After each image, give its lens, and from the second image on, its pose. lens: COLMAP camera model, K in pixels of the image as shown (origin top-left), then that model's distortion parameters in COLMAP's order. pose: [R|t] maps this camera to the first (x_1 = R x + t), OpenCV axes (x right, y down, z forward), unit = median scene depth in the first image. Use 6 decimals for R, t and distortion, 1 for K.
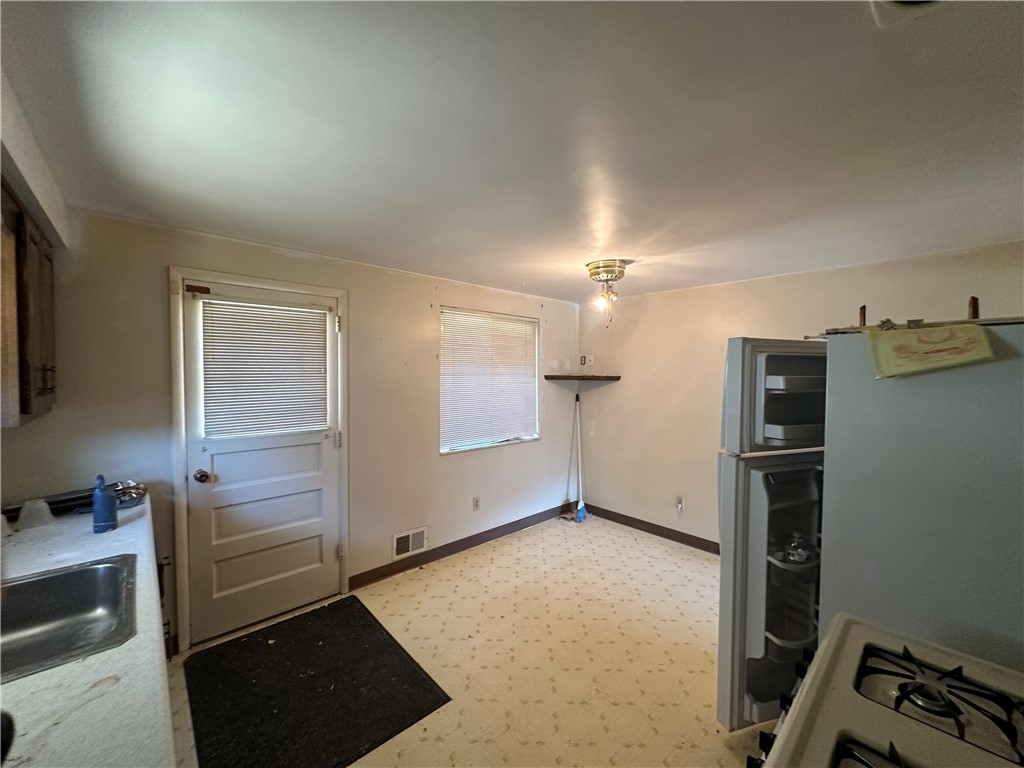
lens RADIAL K [[408.1, 0, 513.9], [0, 408.1, 384.8], [0, 0, 1]] dist [-0.004406, 0.001026]
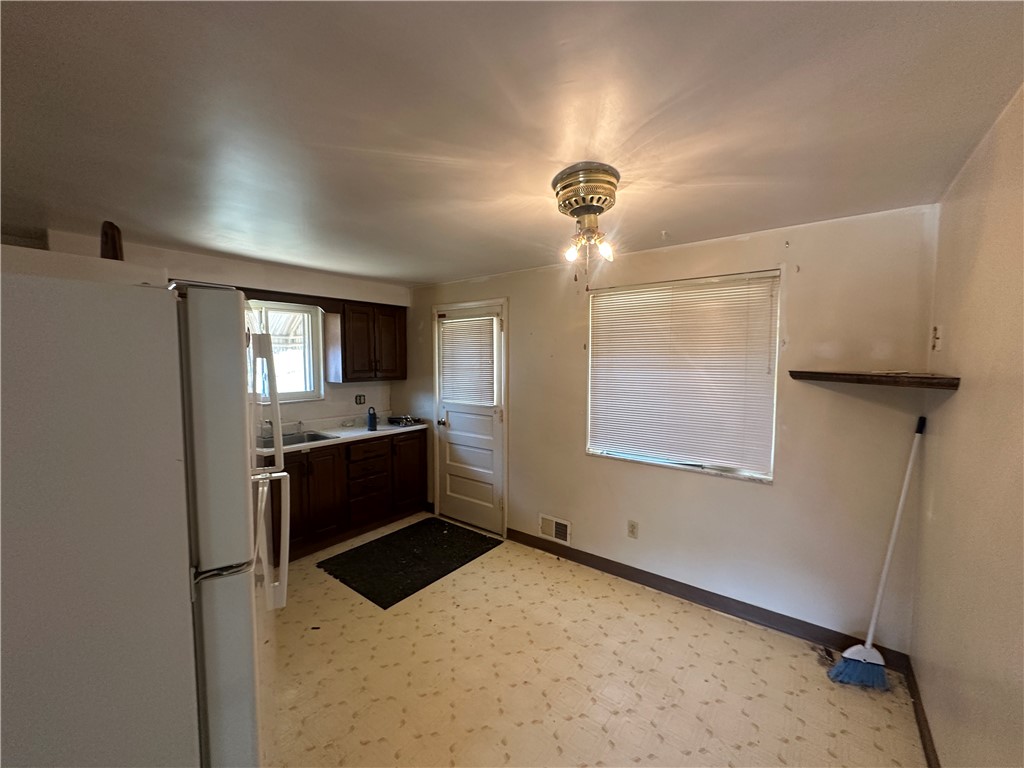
lens RADIAL K [[408.1, 0, 512.1], [0, 408.1, 385.9], [0, 0, 1]] dist [-0.004406, 0.001026]
pose [[0.163786, 0.057779, -0.984802, 0.823529], [-0.033882, 0.998024, 0.052919, -0.028539], [0.985914, 0.024700, 0.165420, 0.814907]]
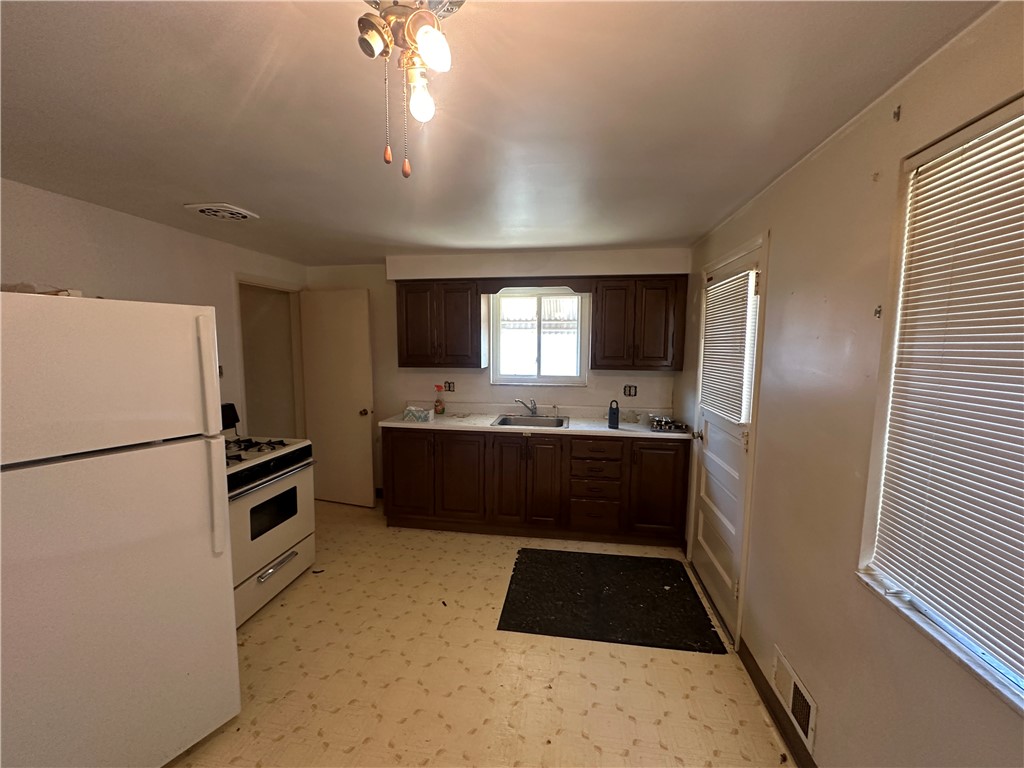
lens RADIAL K [[408.1, 0, 510.5], [0, 408.1, 383.8], [0, 0, 1]] dist [-0.004406, 0.001026]
pose [[-0.783658, 0.049457, -0.619220, 0.350456], [-0.033445, 0.992021, 0.121558, -0.046784], [0.620291, 0.115970, -0.775751, 1.284544]]
